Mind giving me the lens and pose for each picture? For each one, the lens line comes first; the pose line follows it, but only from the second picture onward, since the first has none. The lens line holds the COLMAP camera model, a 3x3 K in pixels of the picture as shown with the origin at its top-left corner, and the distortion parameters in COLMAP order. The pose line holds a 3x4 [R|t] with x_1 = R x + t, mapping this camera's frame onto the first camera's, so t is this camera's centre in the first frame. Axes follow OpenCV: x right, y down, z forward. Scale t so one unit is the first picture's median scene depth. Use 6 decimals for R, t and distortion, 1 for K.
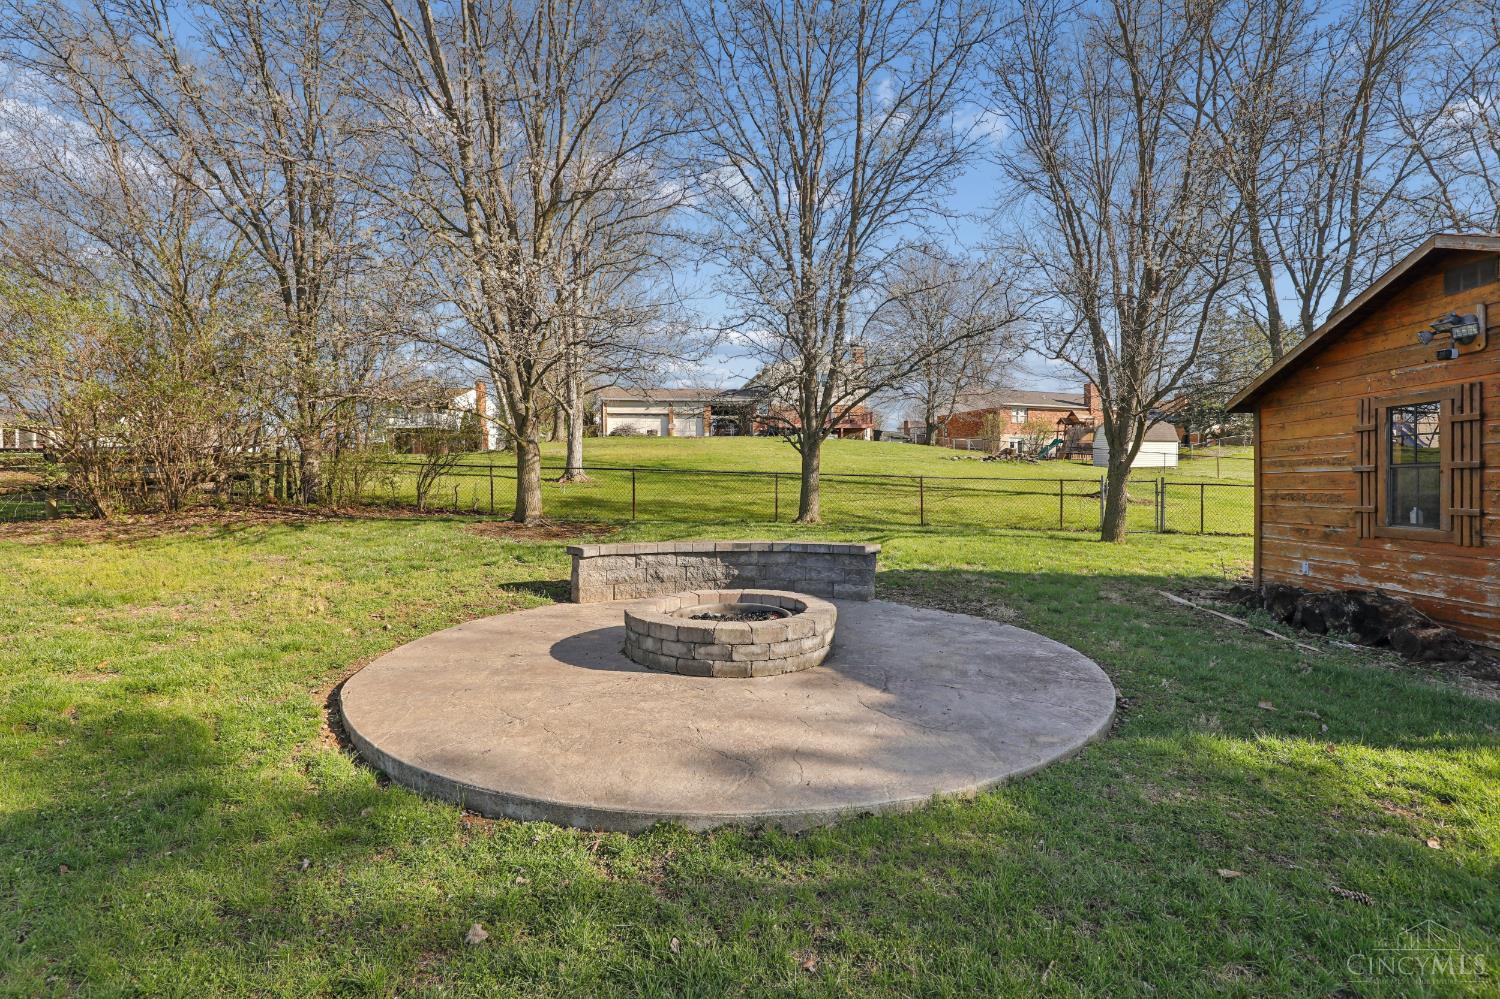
lens RADIAL K [[701.6, 0, 750.0], [0, 701.6, 499.5], [0, 0, 1]] dist [-0.002711, -0.000166]
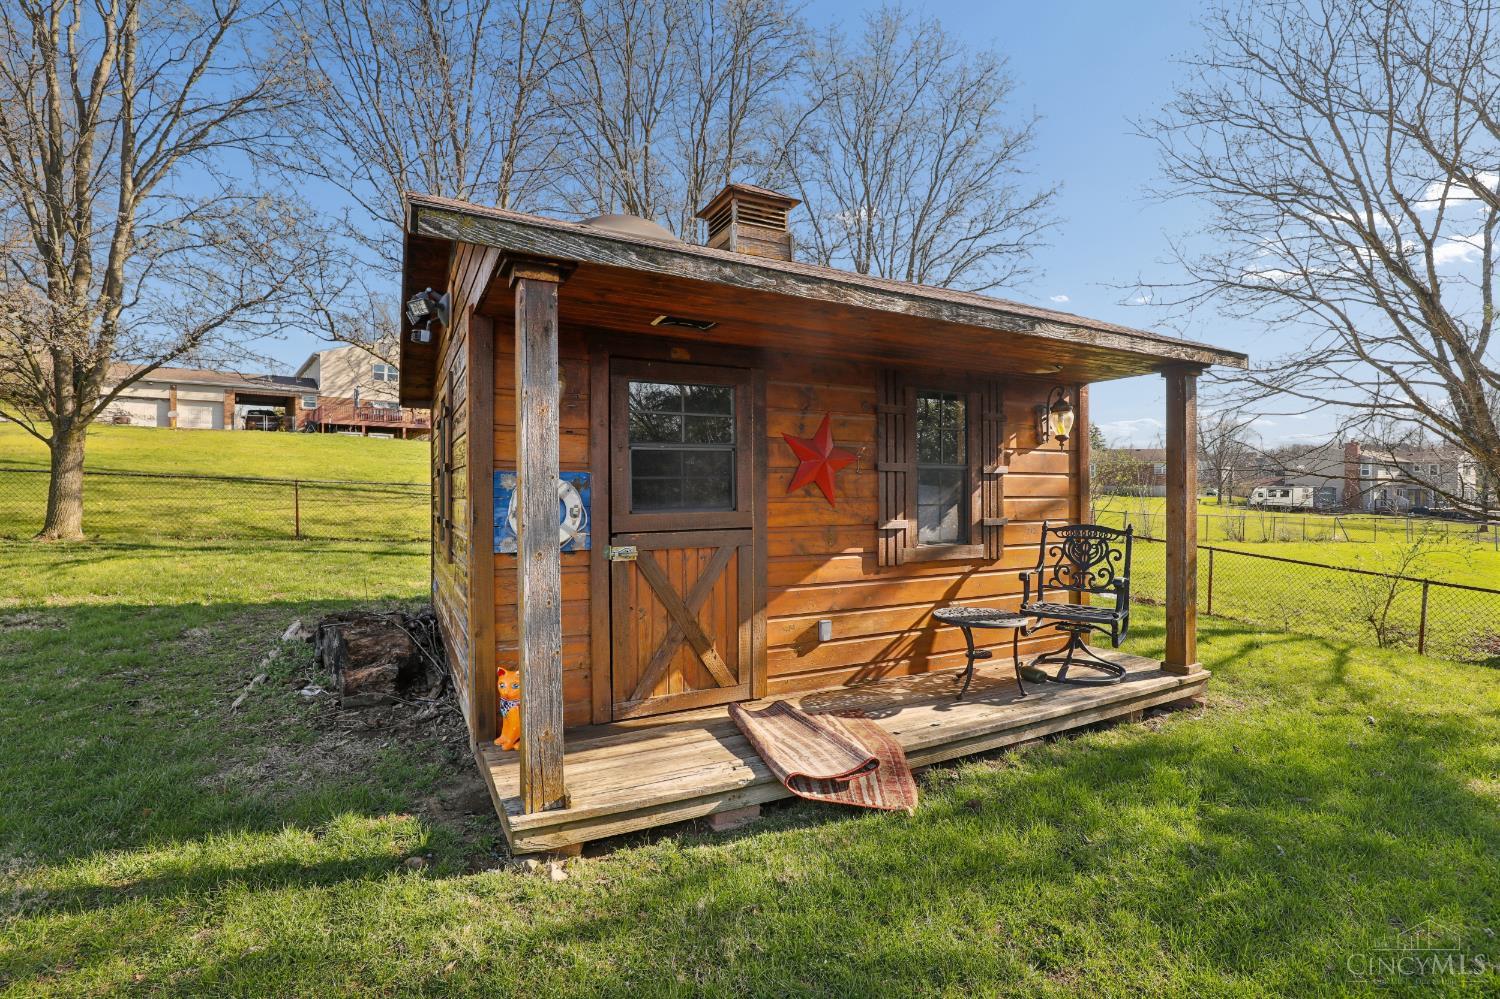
lens RADIAL K [[701.9, 0, 754.7], [0, 701.9, 489.2], [0, 0, 1]] dist [-0.024439, 0.001187]
pose [[0.873280, 0.008970, 0.487137, 0.105484], [0.003227, 0.999702, -0.024193, 0.000223], [-0.487209, 0.022699, 0.872991, 0.005658]]
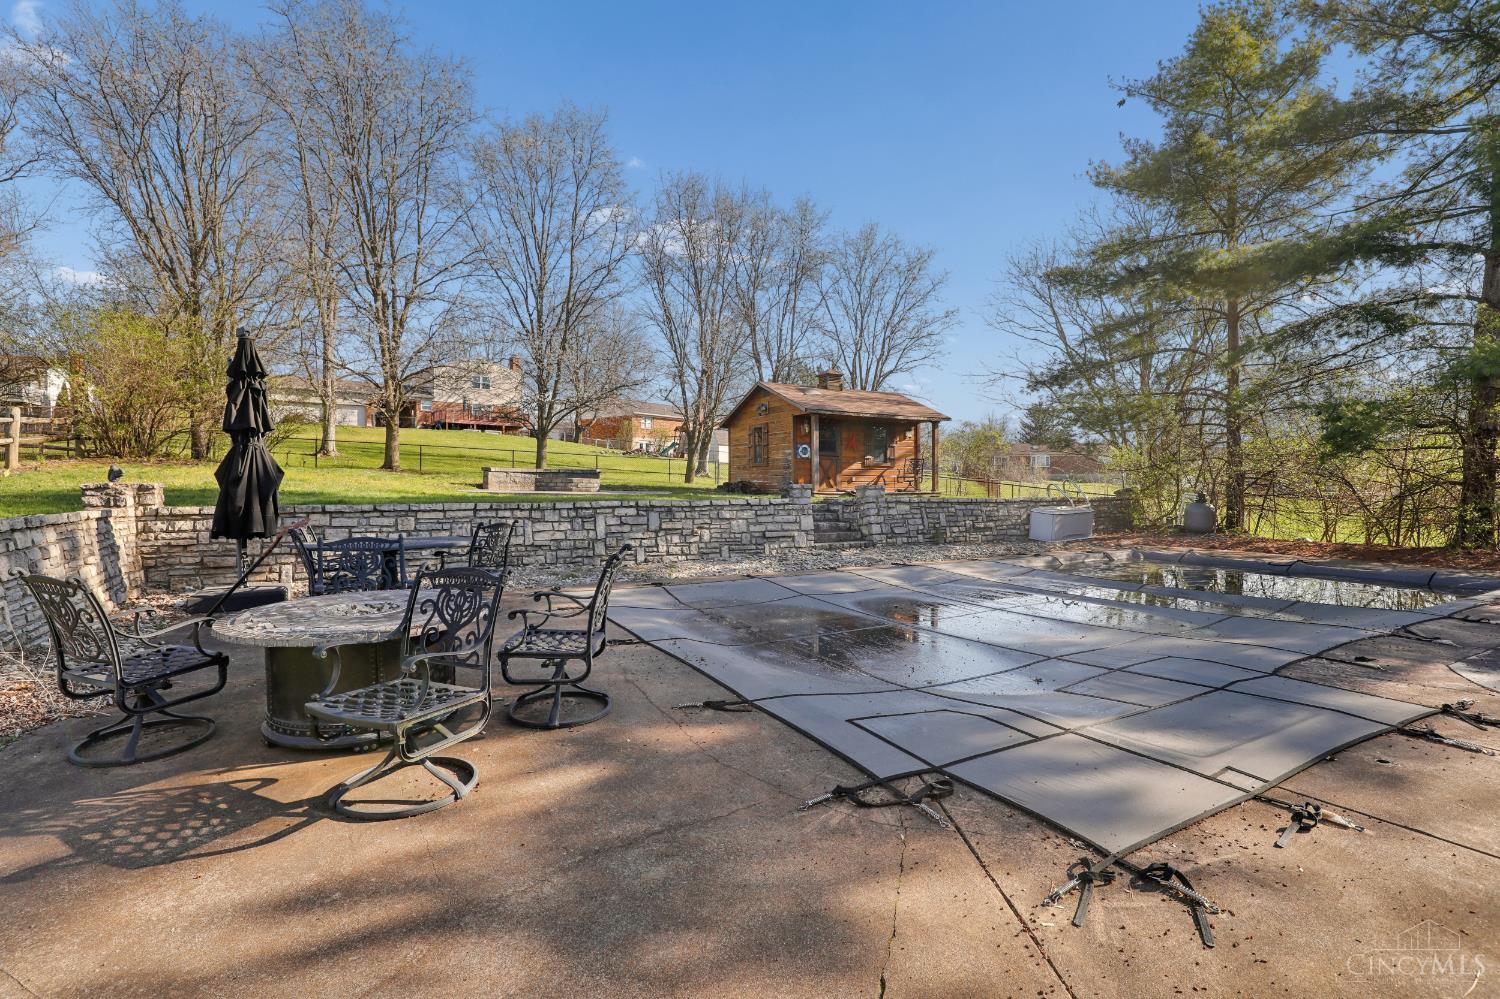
lens RADIAL K [[701.9, 0, 754.7], [0, 701.9, 489.2], [0, 0, 1]] dist [-0.024439, 0.001187]
pose [[0.866981, 0.006498, 0.498299, -0.101851], [0.002502, 0.999846, -0.017392, 0.029470], [-0.498335, 0.016325, 0.866831, -0.253052]]
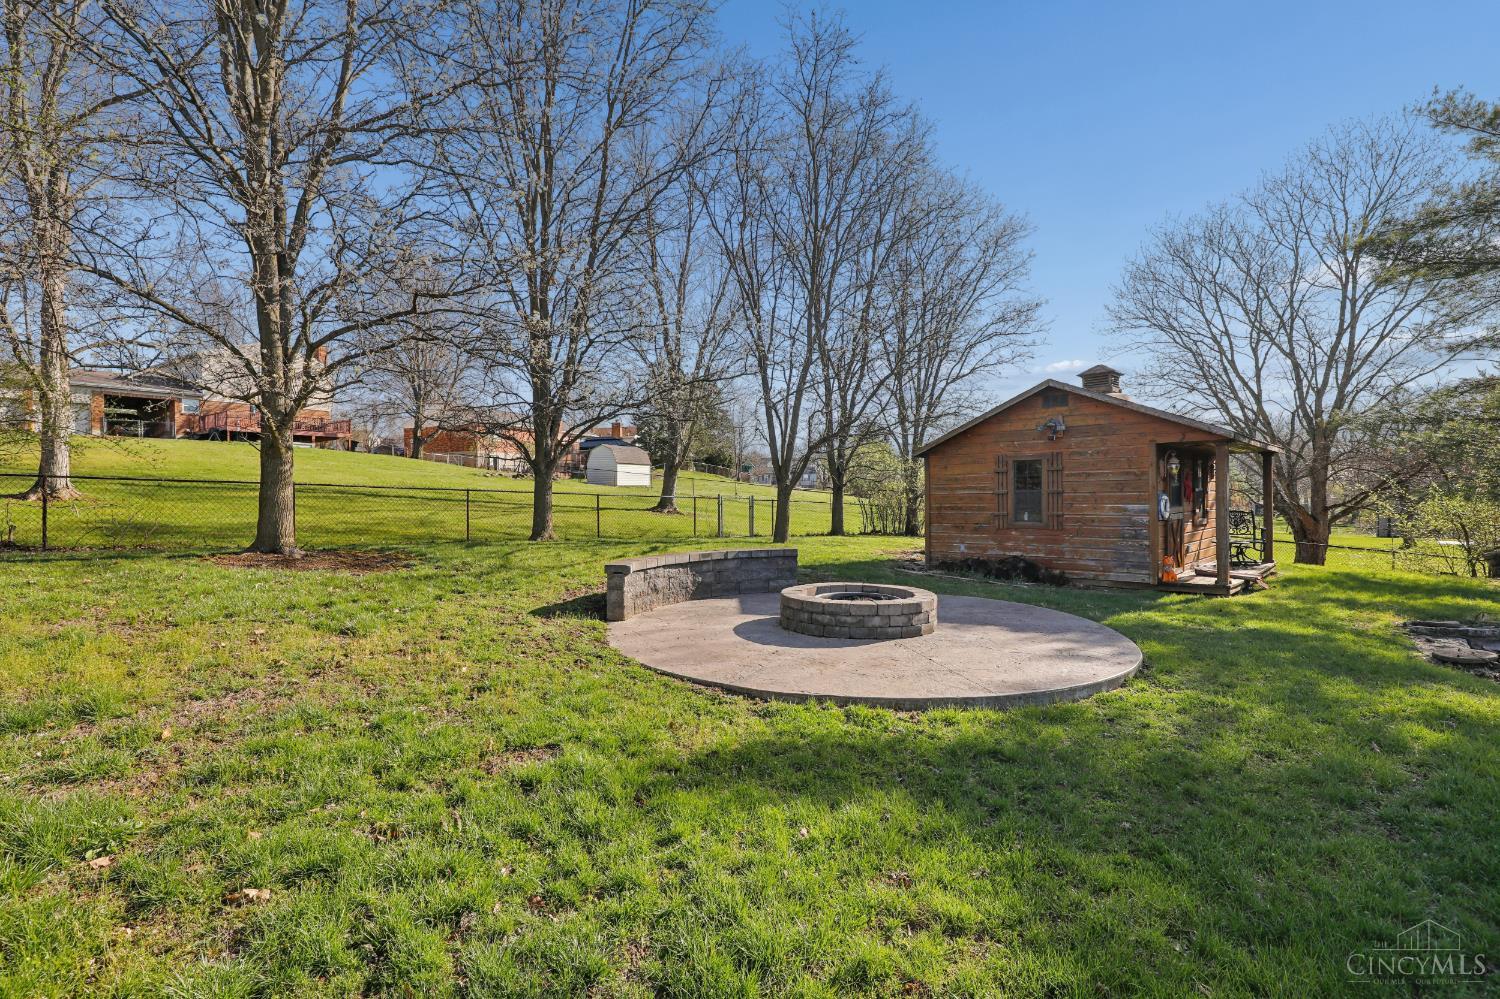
lens RADIAL K [[701.9, 0, 754.7], [0, 701.9, 489.2], [0, 0, 1]] dist [-0.024439, 0.001187]
pose [[0.695687, 0.008891, 0.718290, -0.125472], [0.018022, 0.999393, -0.029826, -0.001106], [-0.718119, 0.033694, 0.695104, 0.022243]]
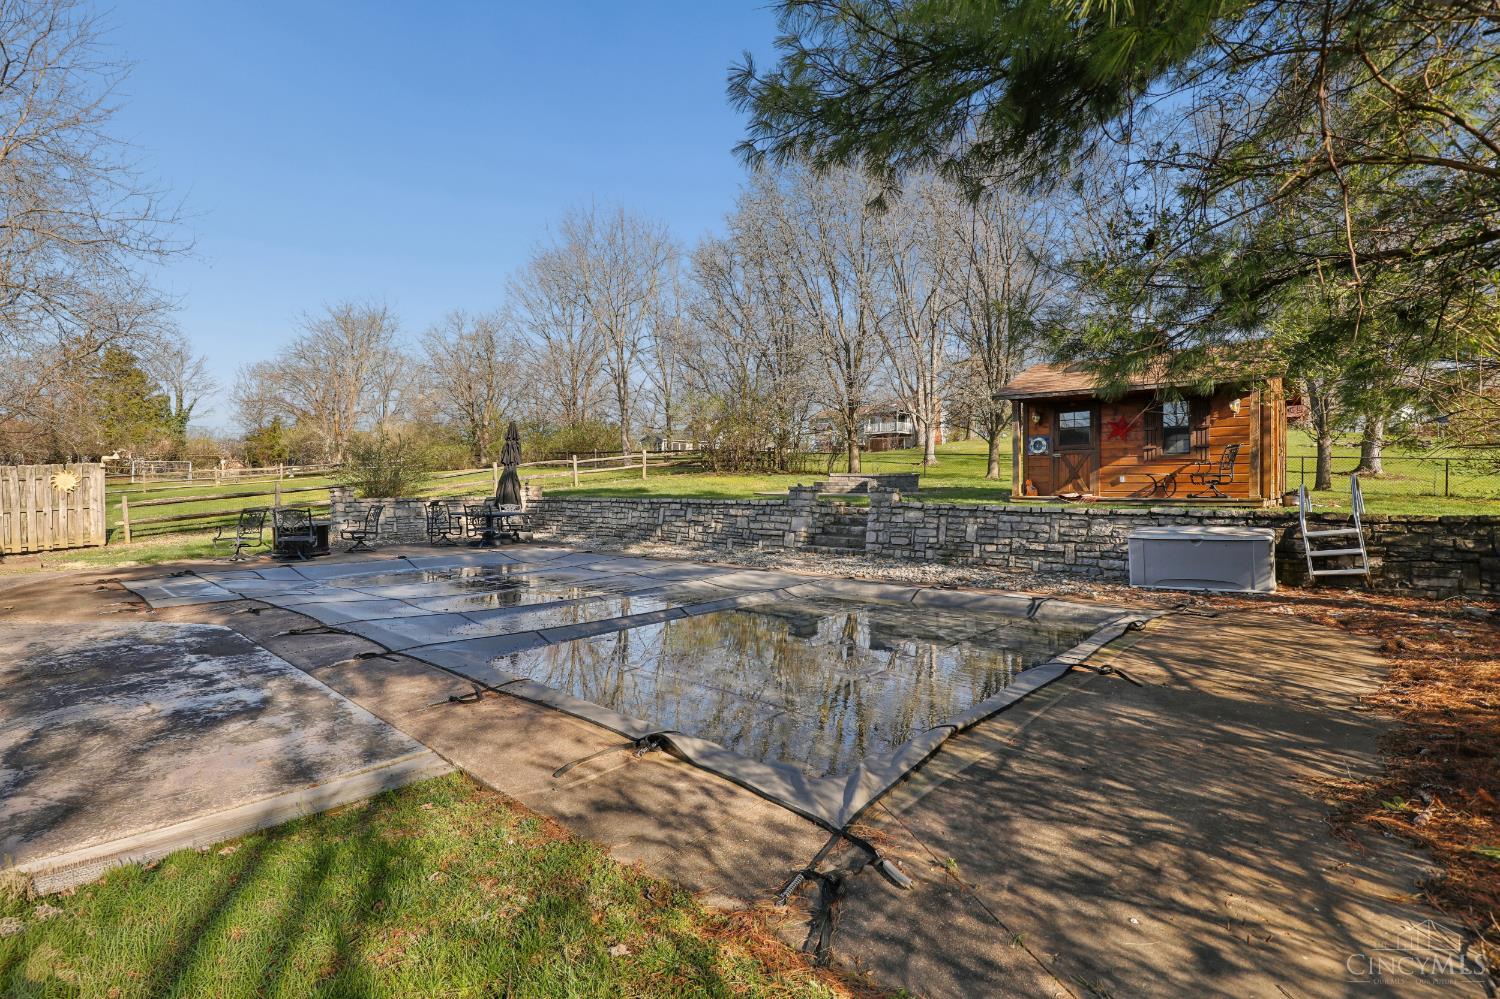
lens RADIAL K [[701.9, 0, 754.7], [0, 701.9, 489.2], [0, 0, 1]] dist [-0.024439, 0.001187]
pose [[0.733756, 0.010212, -0.679337, 0.246739], [-0.020800, 0.999756, -0.007437, 0.026073], [0.679095, 0.019587, 0.733789, -0.245442]]
